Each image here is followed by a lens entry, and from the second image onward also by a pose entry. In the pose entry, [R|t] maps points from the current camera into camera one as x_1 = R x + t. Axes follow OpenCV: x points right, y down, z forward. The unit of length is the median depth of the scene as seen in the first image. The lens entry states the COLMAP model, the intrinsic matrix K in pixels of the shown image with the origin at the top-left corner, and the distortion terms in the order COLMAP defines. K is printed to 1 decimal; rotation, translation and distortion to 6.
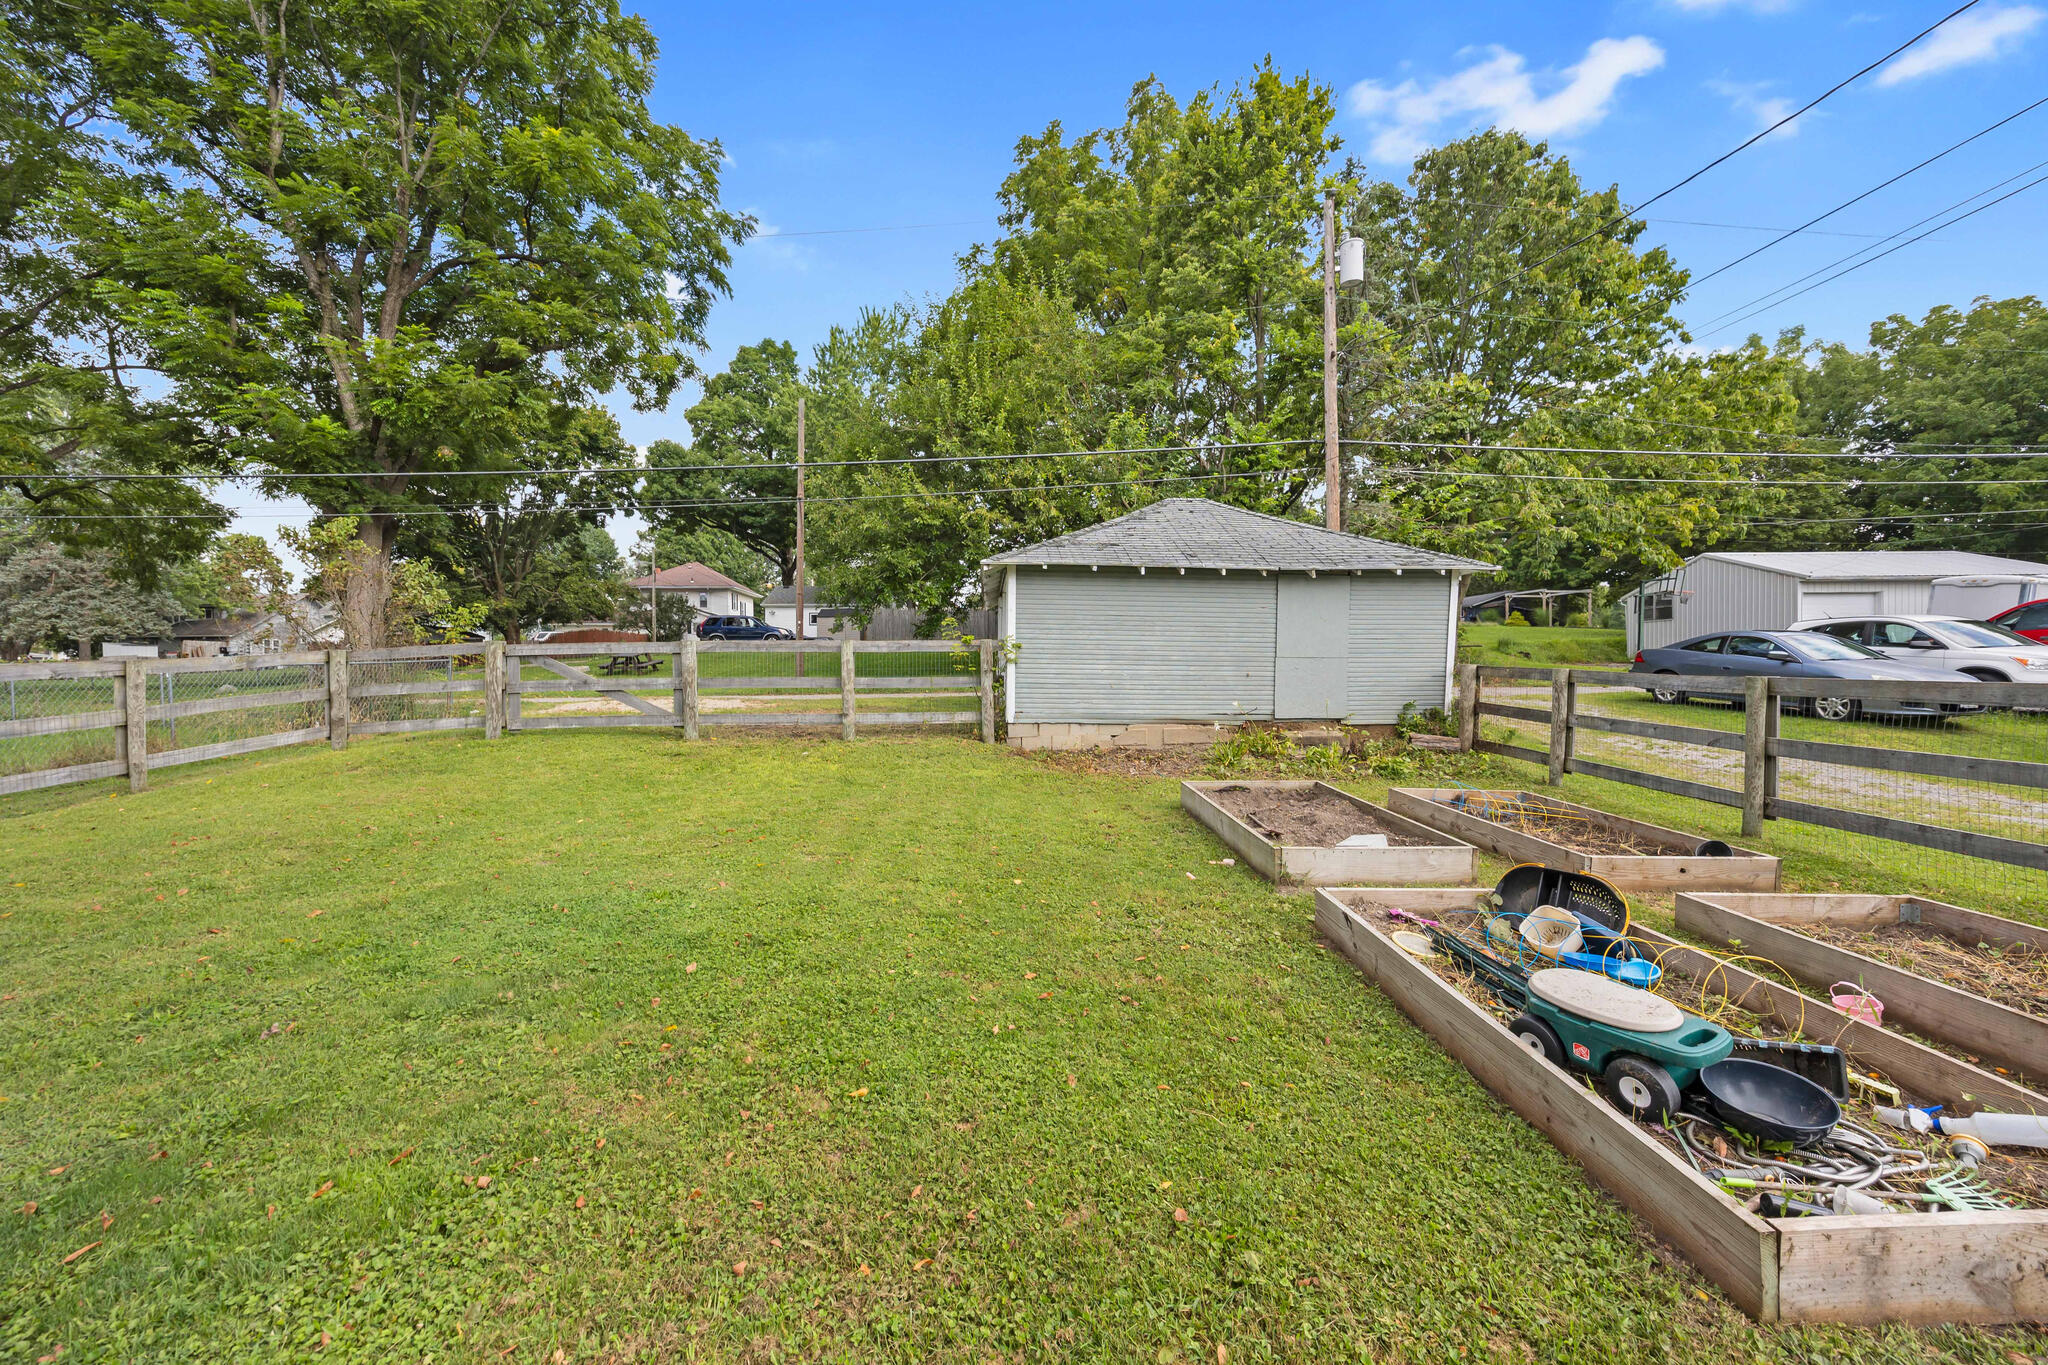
lens RADIAL K [[797.1, 0, 1014.4], [0, 797.1, 678.1], [0, 0, 1]] dist [0.000563, 0.000069]
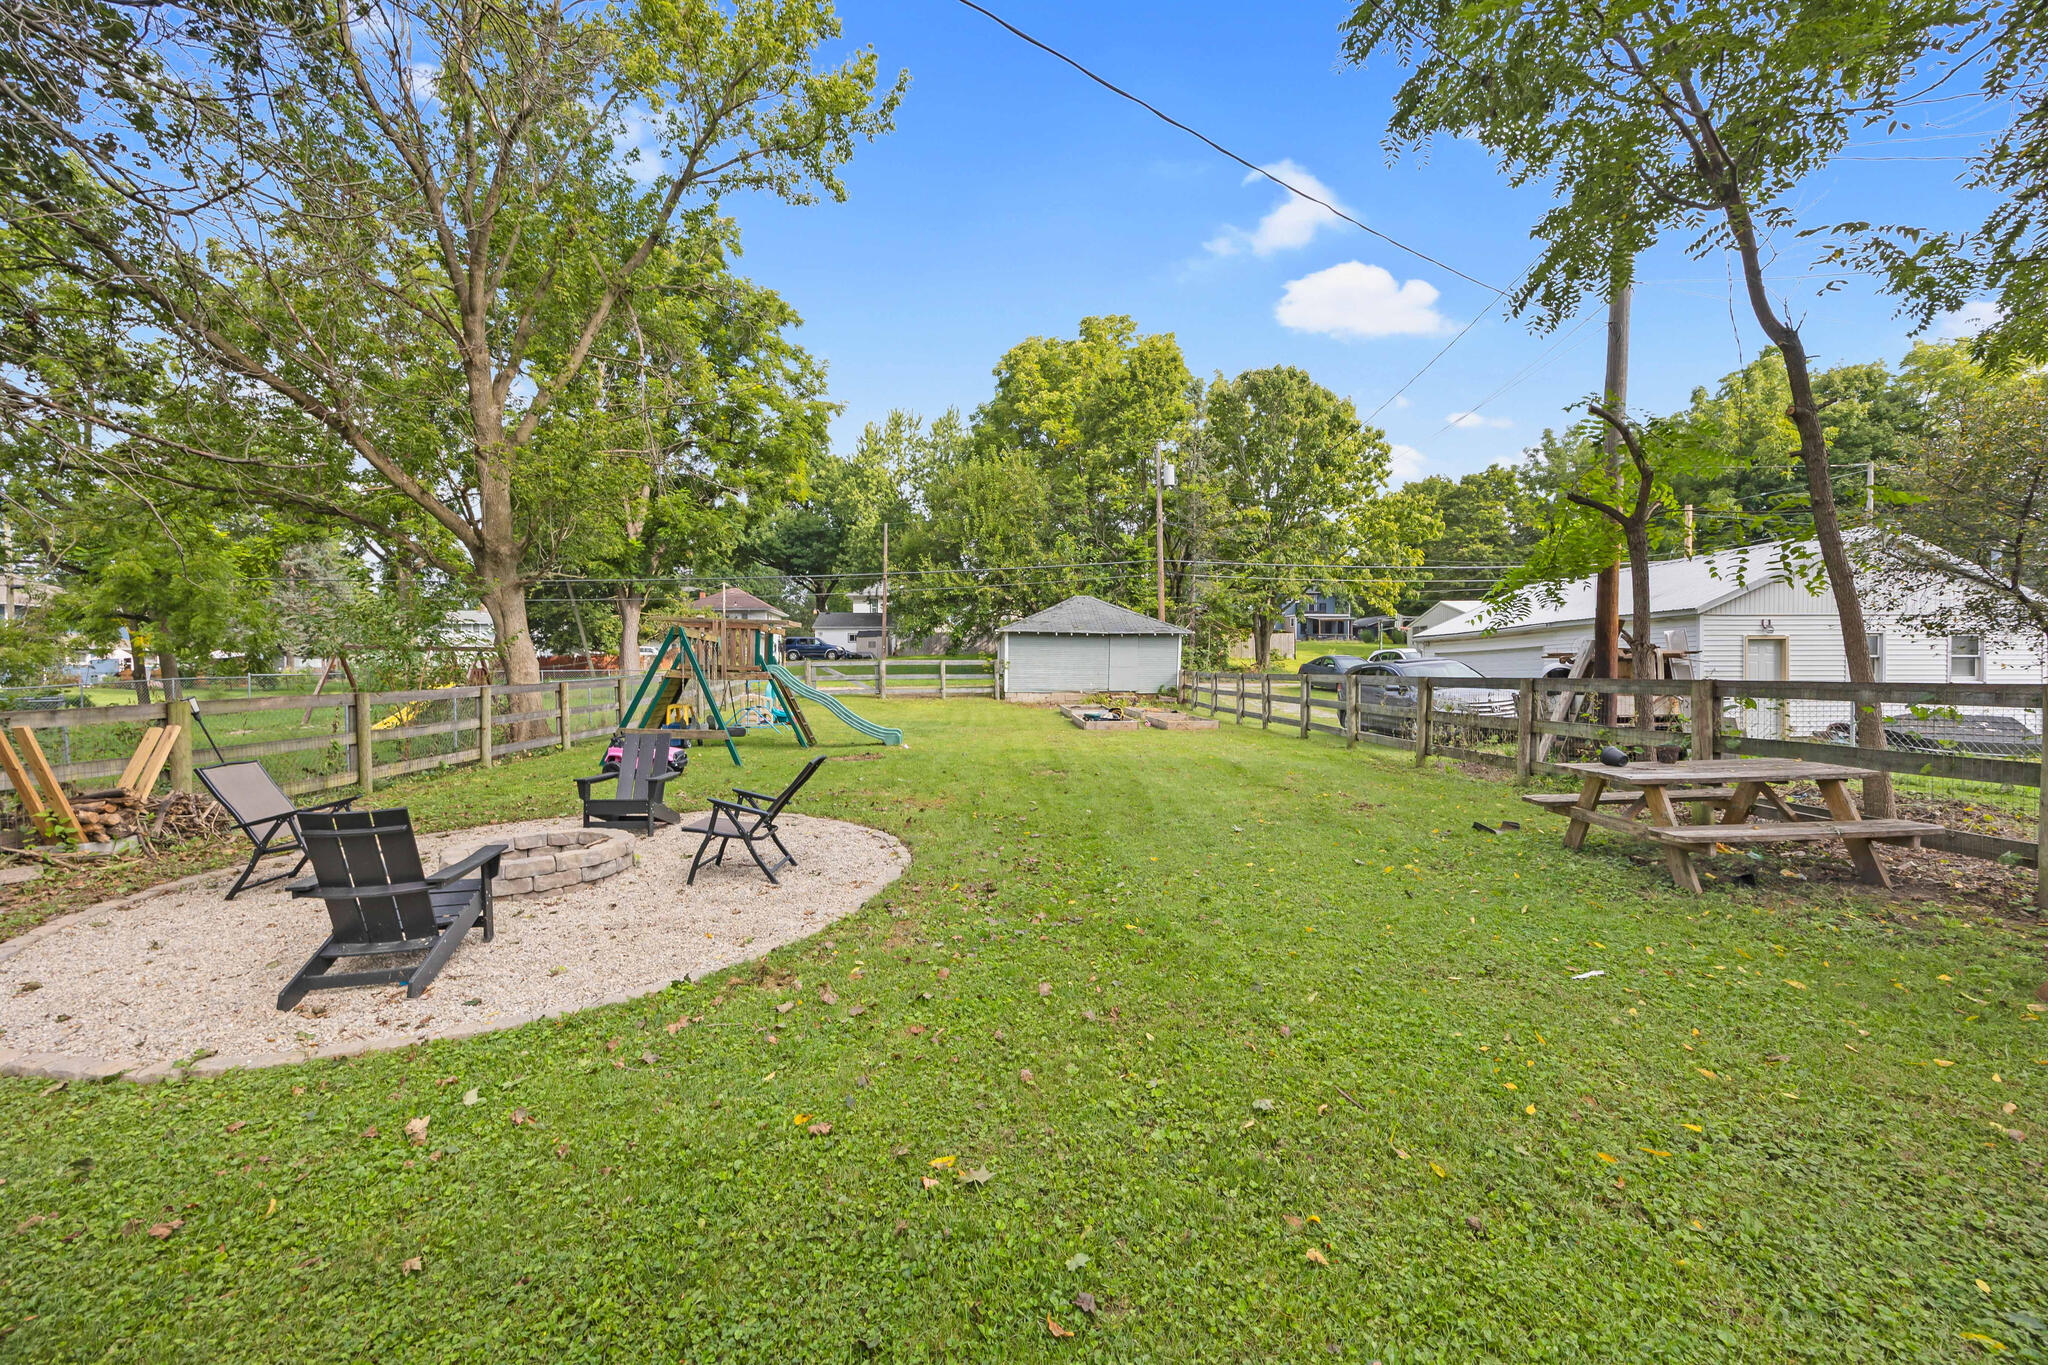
lens RADIAL K [[797.1, 0, 1014.4], [0, 797.1, 678.1], [0, 0, 1]] dist [0.000563, 0.000069]
pose [[0.999682, 0.002225, 0.025104, -0.041670], [-0.001944, 0.999936, -0.011189, 0.038225], [-0.025128, 0.011136, 0.999622, -1.542297]]
